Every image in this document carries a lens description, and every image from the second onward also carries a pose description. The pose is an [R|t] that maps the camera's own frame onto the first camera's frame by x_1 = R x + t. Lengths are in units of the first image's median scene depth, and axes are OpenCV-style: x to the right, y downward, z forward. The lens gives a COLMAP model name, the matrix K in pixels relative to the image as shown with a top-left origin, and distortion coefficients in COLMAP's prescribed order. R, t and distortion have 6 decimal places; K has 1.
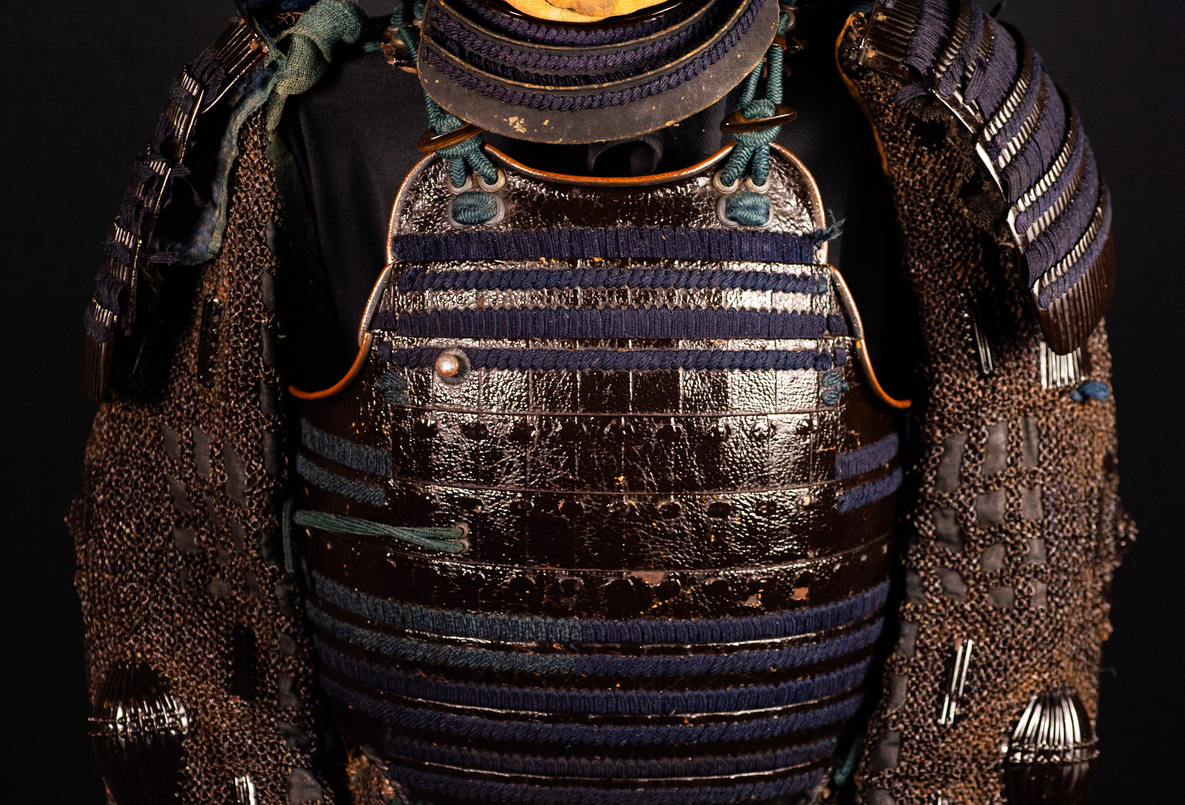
lens RADIAL K [[3576.1, 0, 592.5], [0, 3576.1, 402.5], [0, 0, 1]] dist [0.328957, -0.670578]
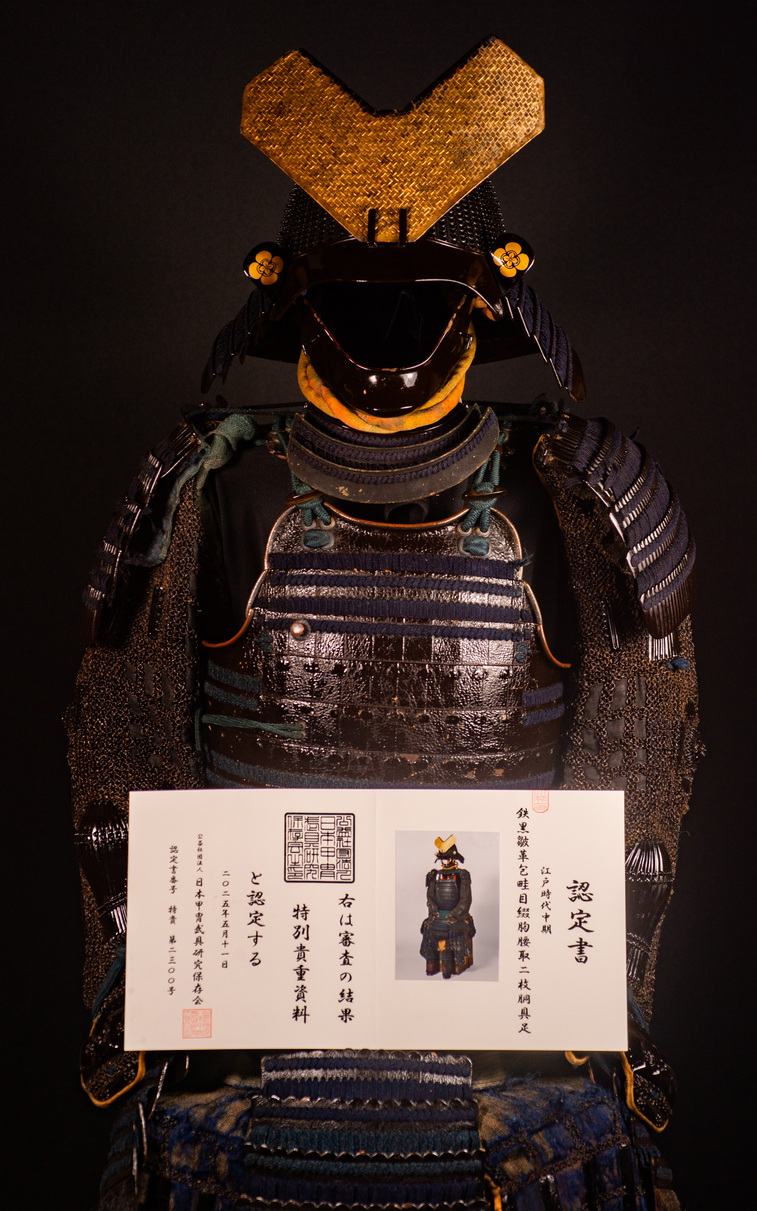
lens RADIAL K [[3479.2, 0, 404.3], [0, 3479.2, 610.1], [0, 0, 1]] dist [0.273153, 0.517182]
pose [[0.999214, 0.039469, -0.003728, 0.016229], [-0.039597, 0.998199, -0.045075, 0.052472], [0.001942, 0.045187, 0.998977, -0.652115]]
